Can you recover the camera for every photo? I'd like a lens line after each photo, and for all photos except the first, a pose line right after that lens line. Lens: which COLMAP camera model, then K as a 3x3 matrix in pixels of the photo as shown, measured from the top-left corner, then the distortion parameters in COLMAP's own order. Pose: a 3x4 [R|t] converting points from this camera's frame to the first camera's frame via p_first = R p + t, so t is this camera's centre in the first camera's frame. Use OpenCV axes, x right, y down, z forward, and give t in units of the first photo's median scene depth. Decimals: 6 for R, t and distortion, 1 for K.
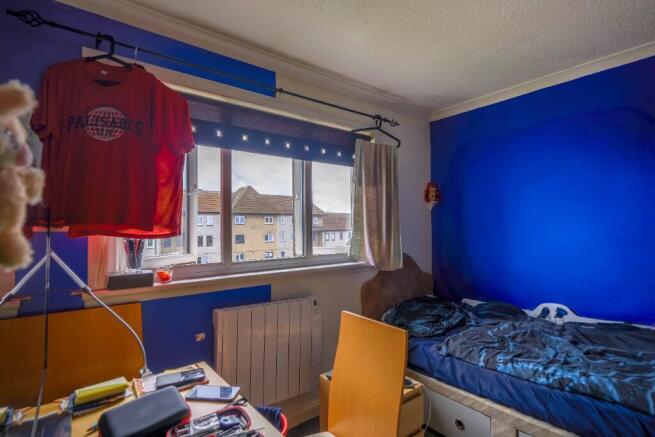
lens RADIAL K [[319.0, 0, 327.5], [0, 319.0, 218.5], [0, 0, 1]] dist [0.001755, -0.000100]
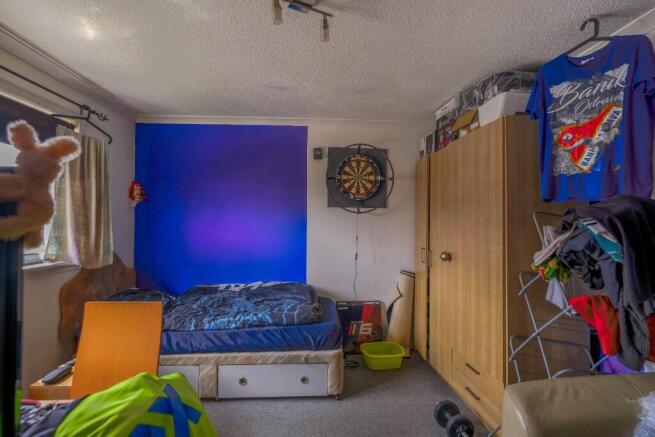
lens RADIAL K [[319.0, 0, 327.5], [0, 319.0, 218.5], [0, 0, 1]] dist [0.001755, -0.000100]
pose [[0.575554, 0.018754, 0.817549, -0.261577], [-0.026547, 0.999639, -0.004242, -0.003444], [-0.817333, -0.019262, 0.575844, -0.185079]]
